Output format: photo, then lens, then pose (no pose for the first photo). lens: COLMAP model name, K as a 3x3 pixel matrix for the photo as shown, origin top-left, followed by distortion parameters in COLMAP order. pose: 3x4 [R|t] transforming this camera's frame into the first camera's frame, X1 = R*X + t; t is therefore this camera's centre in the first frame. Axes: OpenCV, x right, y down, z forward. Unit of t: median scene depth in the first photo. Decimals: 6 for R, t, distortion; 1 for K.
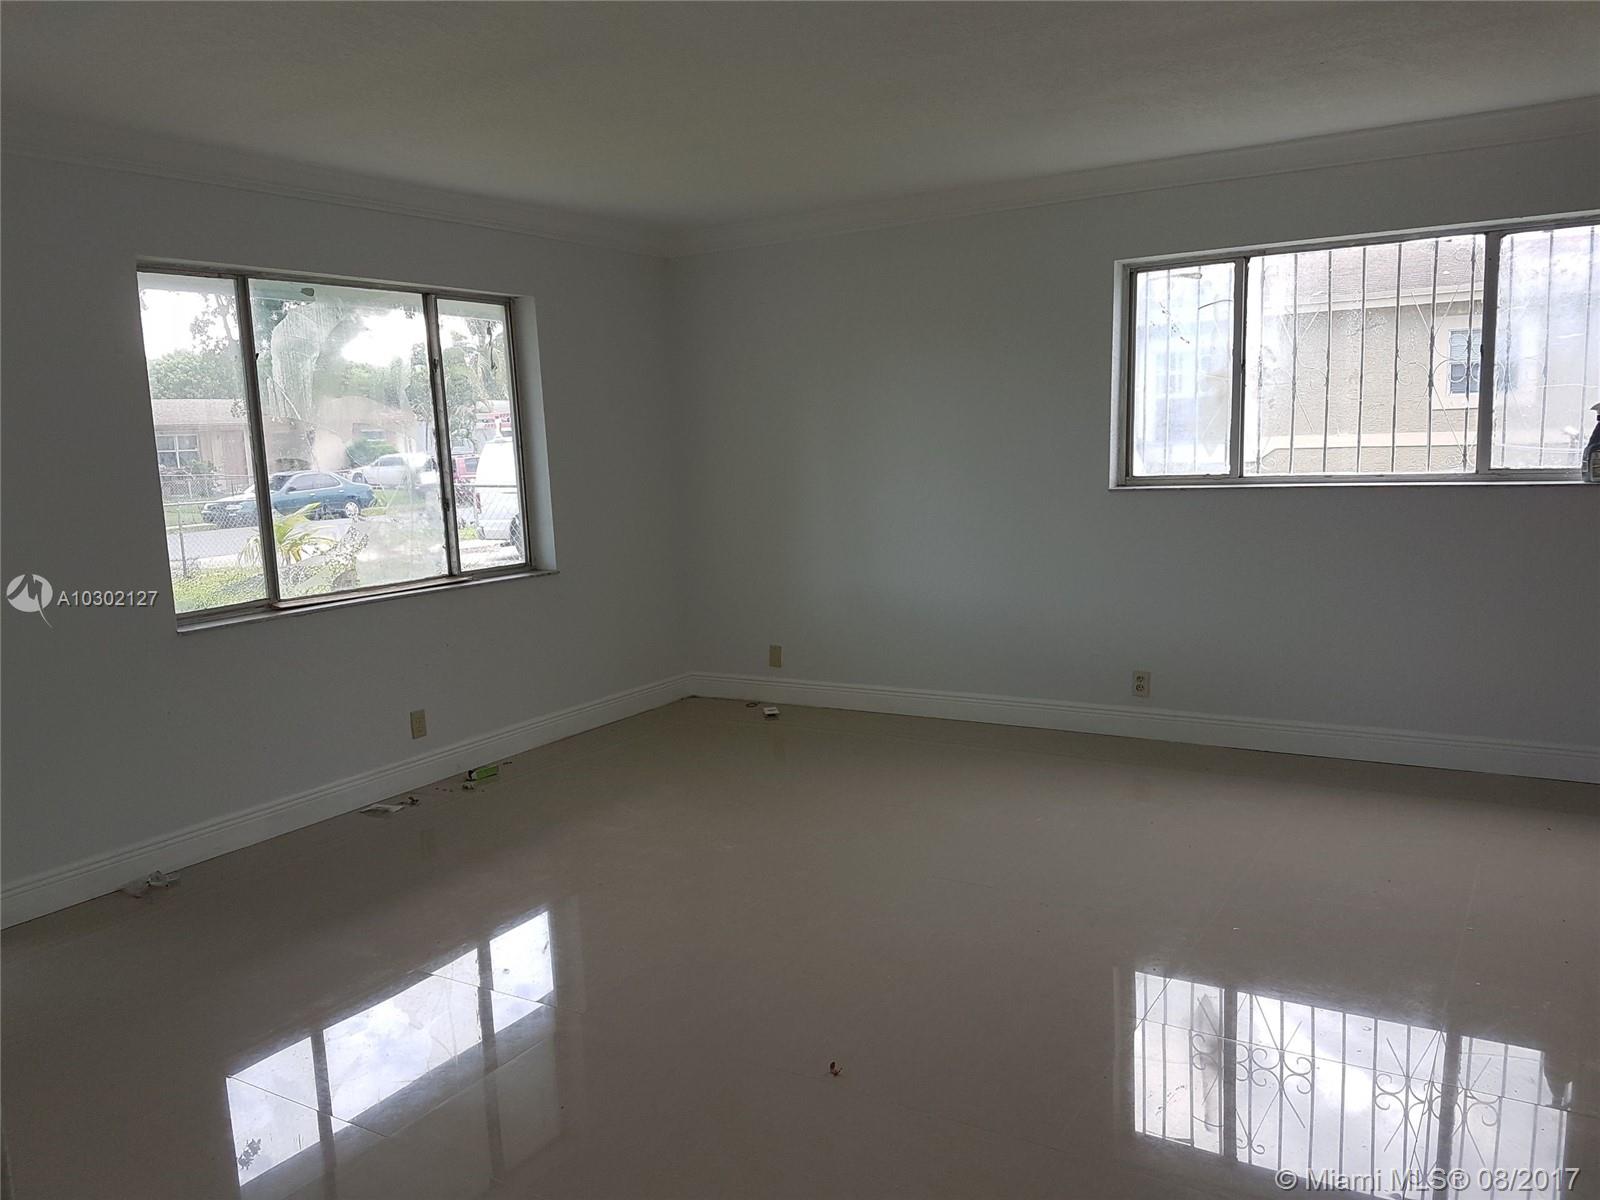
lens RADIAL K [[1203.3, 0, 800.0], [0, 1203.3, 600.0], [0, 0, 1]] dist [0.000209, -0.001931]
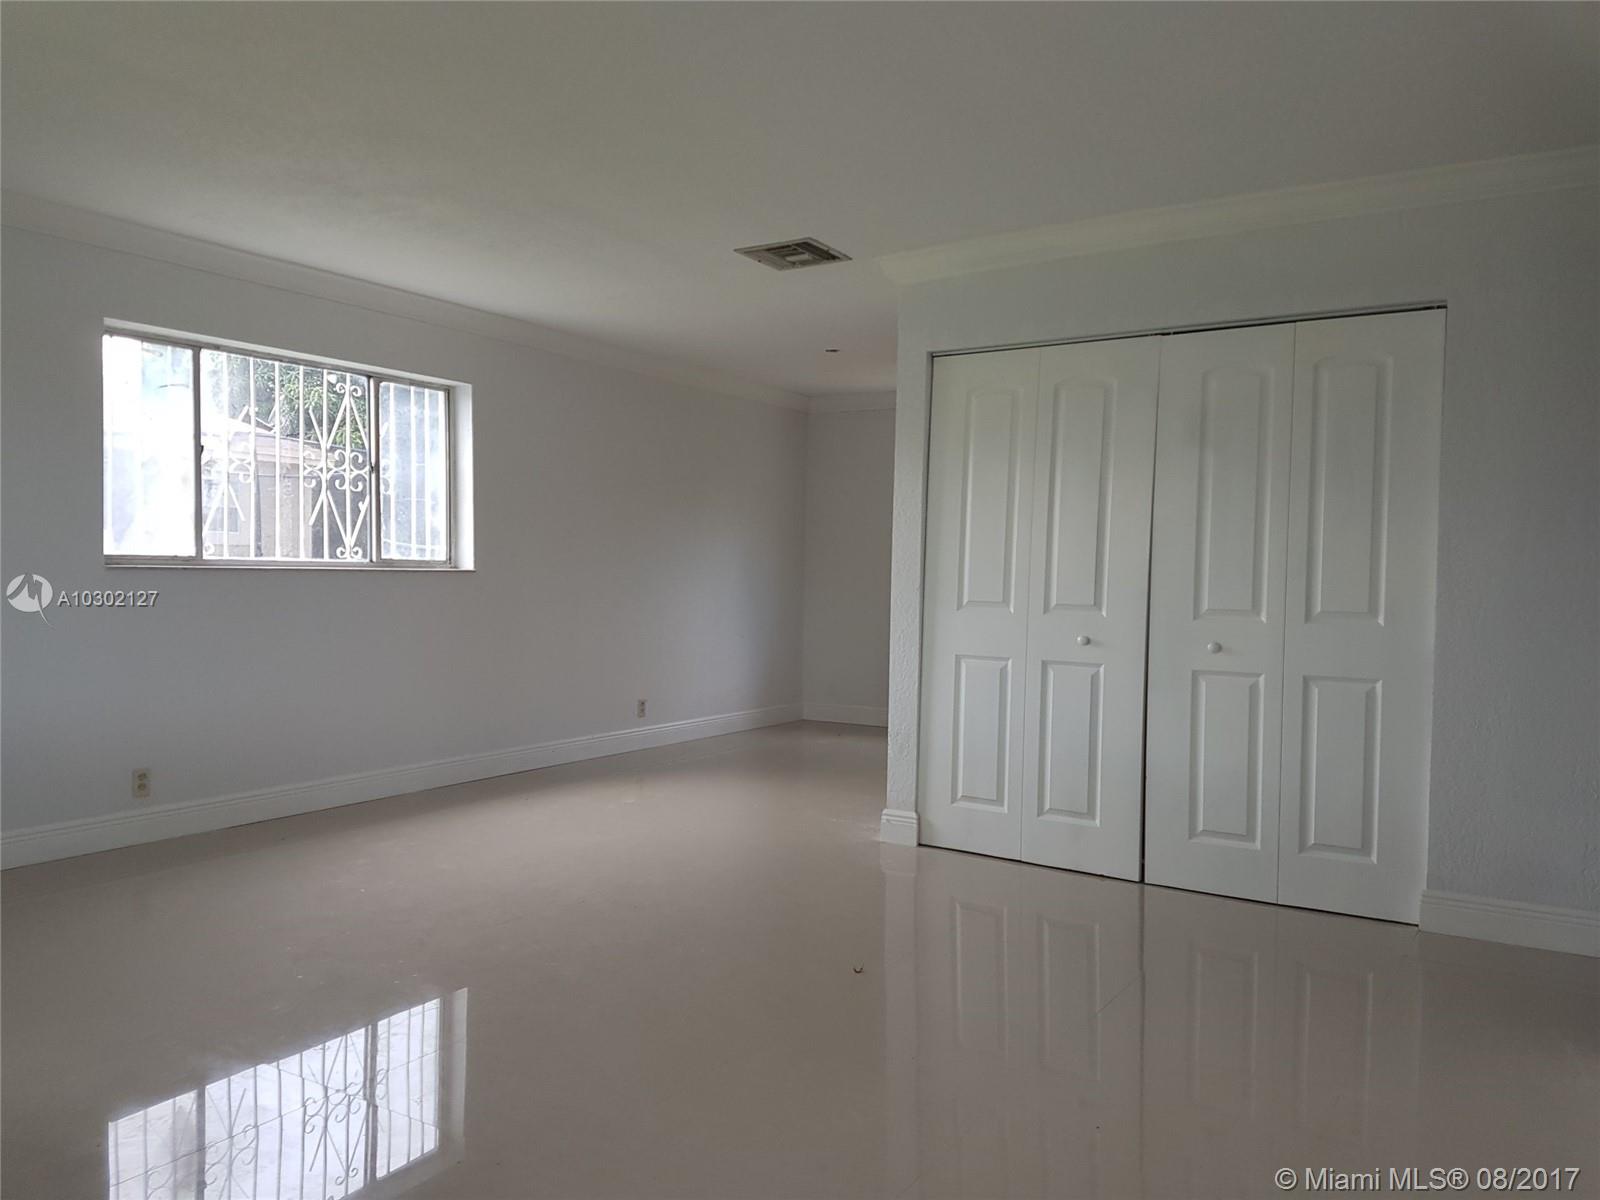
lens RADIAL K [[1203.3, 0, 800.0], [0, 1203.3, 600.0], [0, 0, 1]] dist [0.000209, -0.001931]
pose [[0.030885, -0.004445, 0.999513, -0.623385], [0.098136, 0.995172, 0.001394, -0.020701], [-0.994694, 0.098046, 0.031172, 0.471355]]
